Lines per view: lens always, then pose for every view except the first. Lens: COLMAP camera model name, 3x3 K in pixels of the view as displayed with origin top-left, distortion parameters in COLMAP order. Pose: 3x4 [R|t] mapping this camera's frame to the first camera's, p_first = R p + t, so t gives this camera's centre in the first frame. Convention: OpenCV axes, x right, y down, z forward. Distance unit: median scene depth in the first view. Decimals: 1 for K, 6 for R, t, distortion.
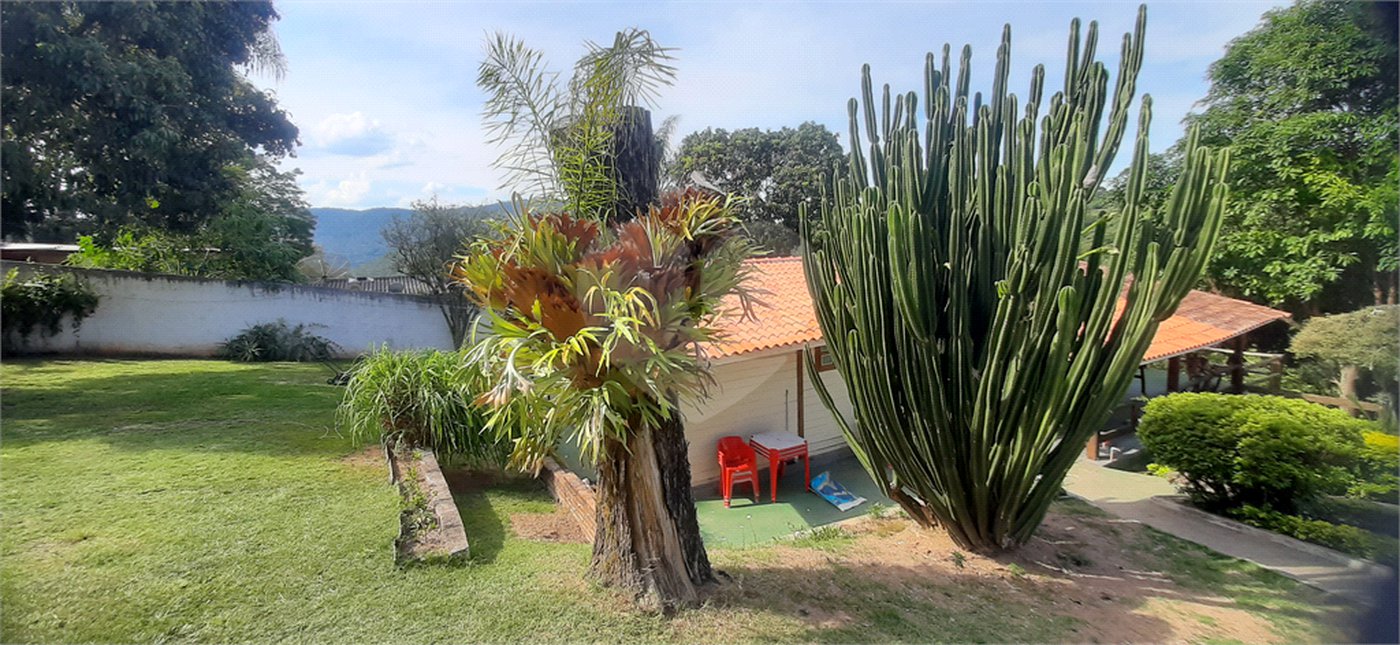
lens RADIAL K [[589.3, 0, 615.0], [0, 589.3, 294.5], [0, 0, 1]] dist [0.006763, -0.001350]
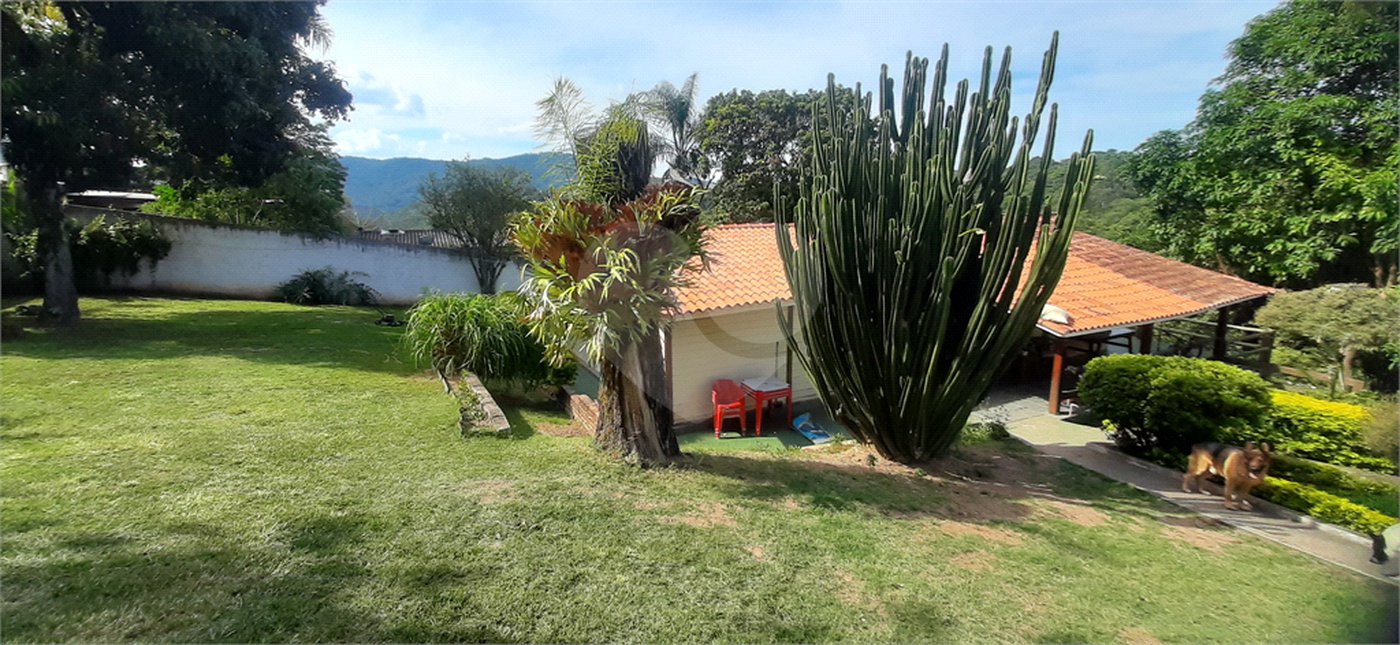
lens RADIAL K [[589.3, 0, 599.4], [0, 589.3, 280.4], [0, 0, 1]] dist [0.006763, -0.001350]
pose [[0.997541, 0.032464, -0.062116, 0.036340], [-0.029525, 0.998427, 0.047658, -0.000034], [0.063566, -0.045707, 0.996930, -0.320182]]
